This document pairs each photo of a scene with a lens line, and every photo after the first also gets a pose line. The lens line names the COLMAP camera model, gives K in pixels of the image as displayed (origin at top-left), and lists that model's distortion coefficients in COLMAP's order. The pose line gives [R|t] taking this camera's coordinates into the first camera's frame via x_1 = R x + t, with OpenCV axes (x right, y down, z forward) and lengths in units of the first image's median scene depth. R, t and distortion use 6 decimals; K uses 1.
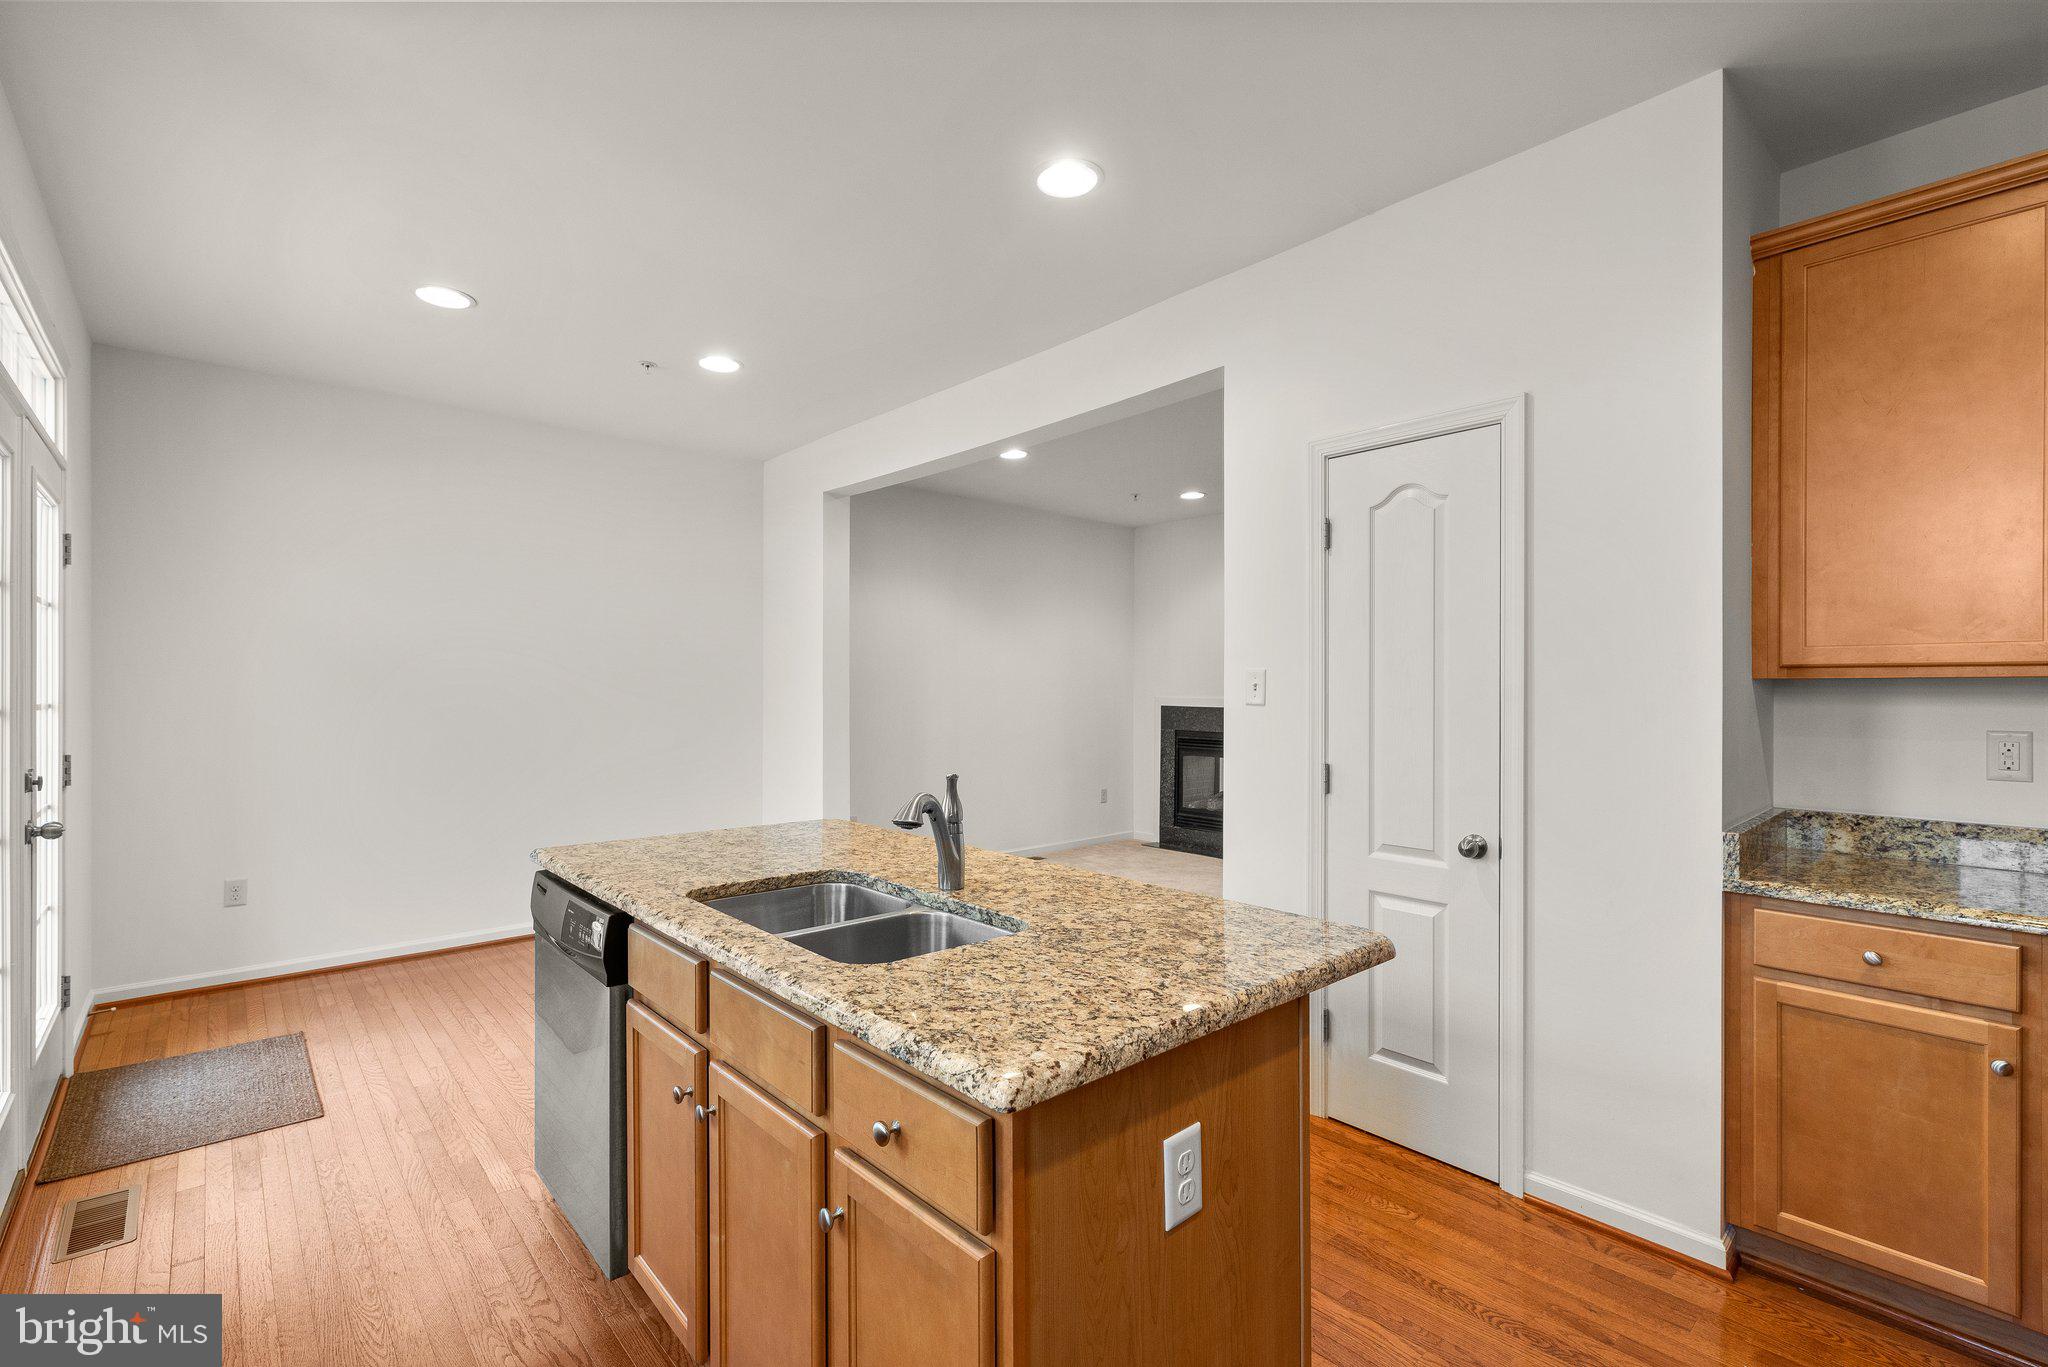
lens RADIAL K [[916.4, 0, 1028.2], [0, 916.4, 697.8], [0, 0, 1]] dist [0.001580, 0.000547]
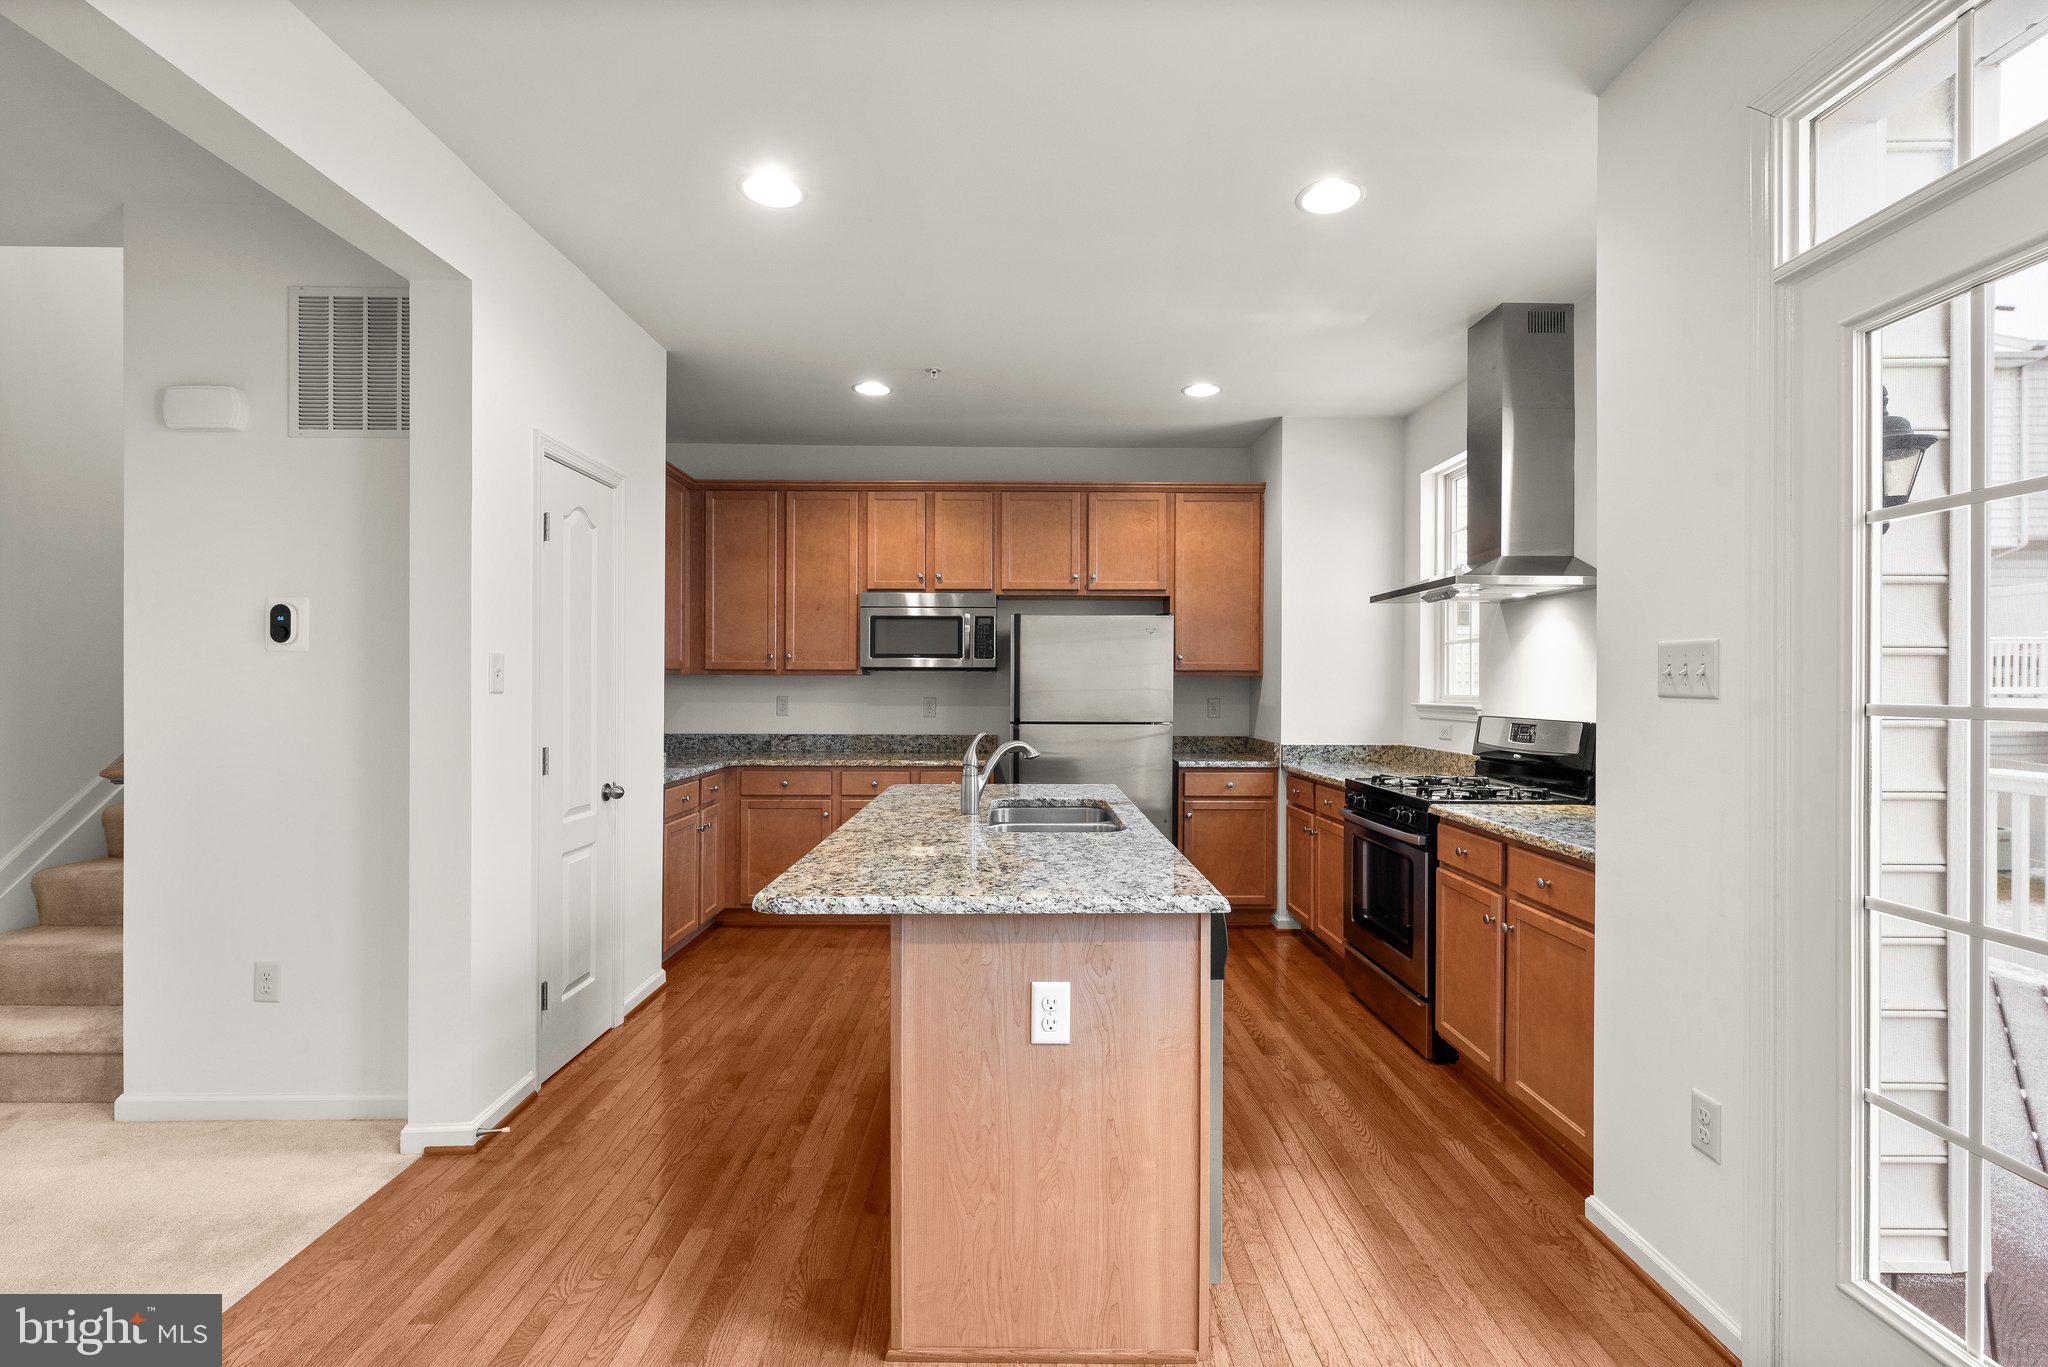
lens RADIAL K [[909.0, 0, 1029.2], [0, 909.0, 680.4], [0, 0, 1]] dist [0.002178, 0.000252]
pose [[-0.753747, -0.004662, 0.657148, -0.669081], [-0.003490, 0.999989, 0.003091, -0.007216], [-0.657155, 0.000036, -0.753755, 1.227919]]
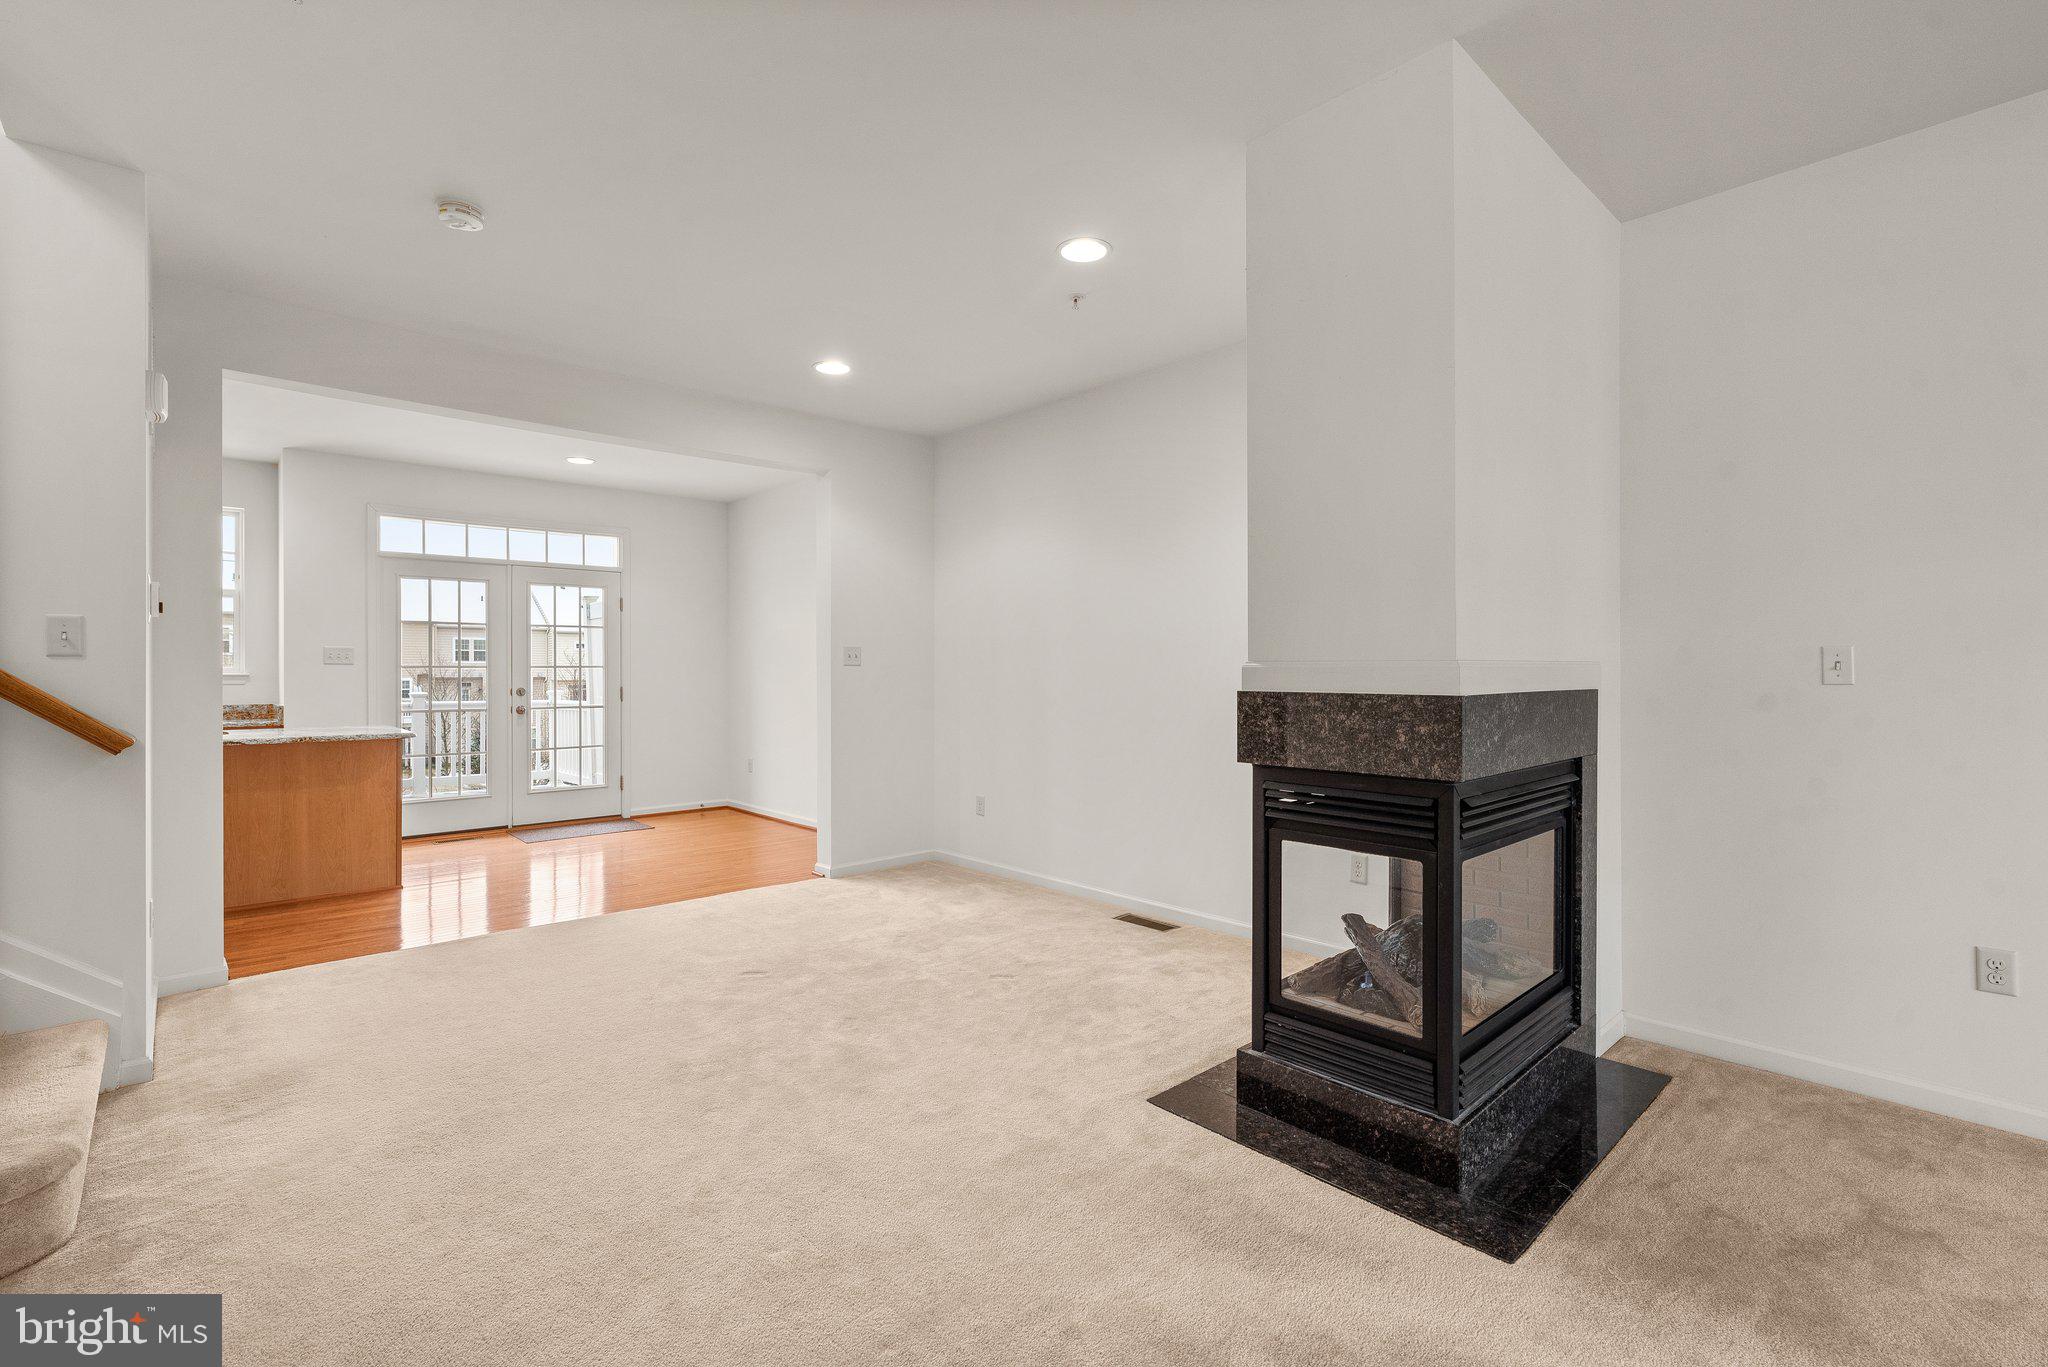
lens RADIAL K [[912.2, 0, 1018.8], [0, 912.2, 673.5], [0, 0, 1]] dist [0.008447, 0.000107]
pose [[0.006270, -0.001728, -0.999979, 1.373452], [-0.006298, 0.999979, -0.001767, 0.018321], [0.999961, 0.006309, 0.006259, 1.949640]]
